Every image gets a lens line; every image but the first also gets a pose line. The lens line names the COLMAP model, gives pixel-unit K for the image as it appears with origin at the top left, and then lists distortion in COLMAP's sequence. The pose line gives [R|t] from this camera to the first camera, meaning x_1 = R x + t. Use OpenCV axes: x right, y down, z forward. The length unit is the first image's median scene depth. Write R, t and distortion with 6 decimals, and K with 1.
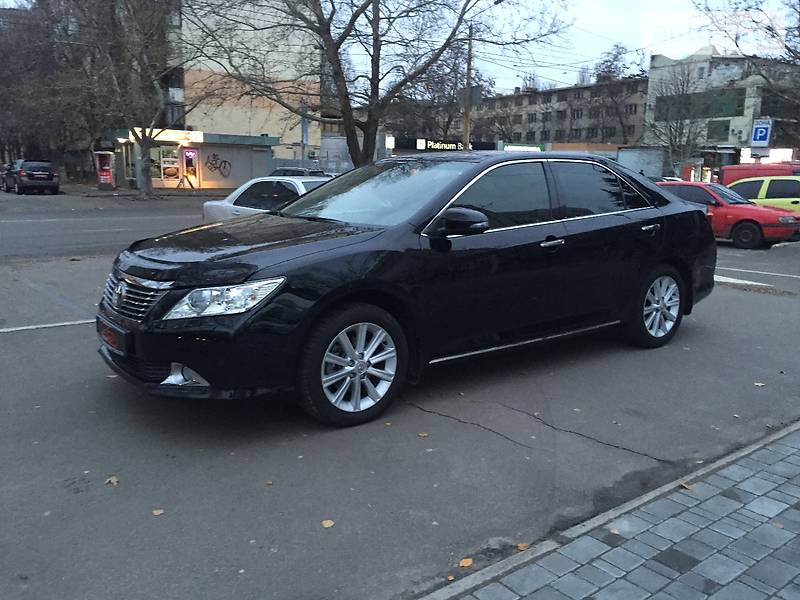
lens RADIAL K [[680.6, 0, 400.0], [0, 680.6, 300.0], [0, 0, 1]] dist [0.078861, -0.104577]
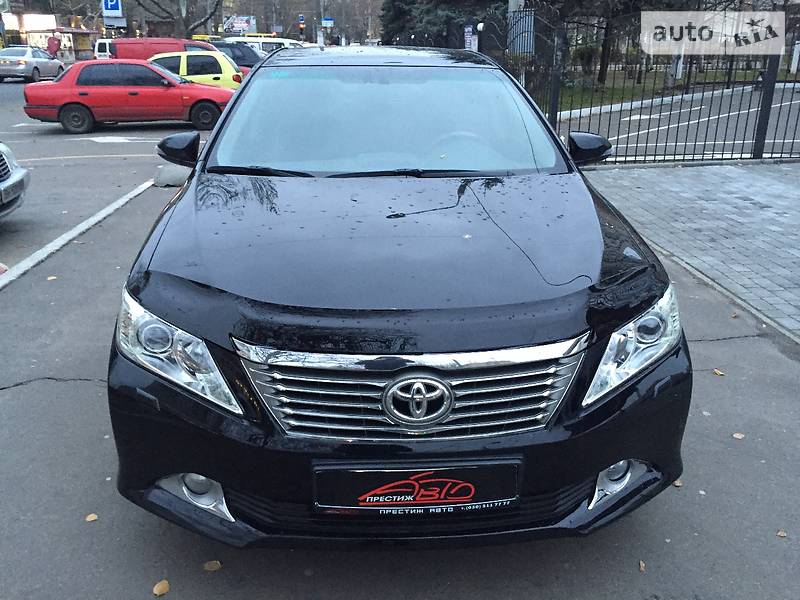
lens RADIAL K [[680.6, 0, 400.0], [0, 680.6, 300.0], [0, 0, 1]] dist [0.078861, -0.104577]
pose [[0.551960, -0.303233, 0.776782, -0.238561], [0.159579, 0.952732, 0.258526, -0.062685], [-0.818459, -0.018738, 0.574260, 0.230809]]
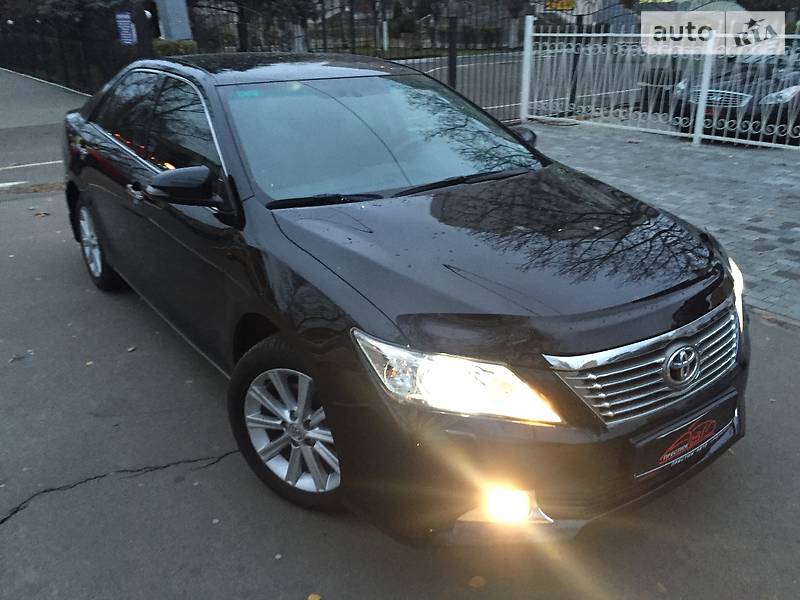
lens RADIAL K [[680.6, 0, 400.0], [0, 680.6, 300.0], [0, 0, 1]] dist [0.078861, -0.104577]
pose [[0.029153, -0.389800, 0.920438, -0.289766], [0.199964, 0.904490, 0.376712, -0.101516], [-0.979369, 0.173072, 0.104315, 0.363288]]
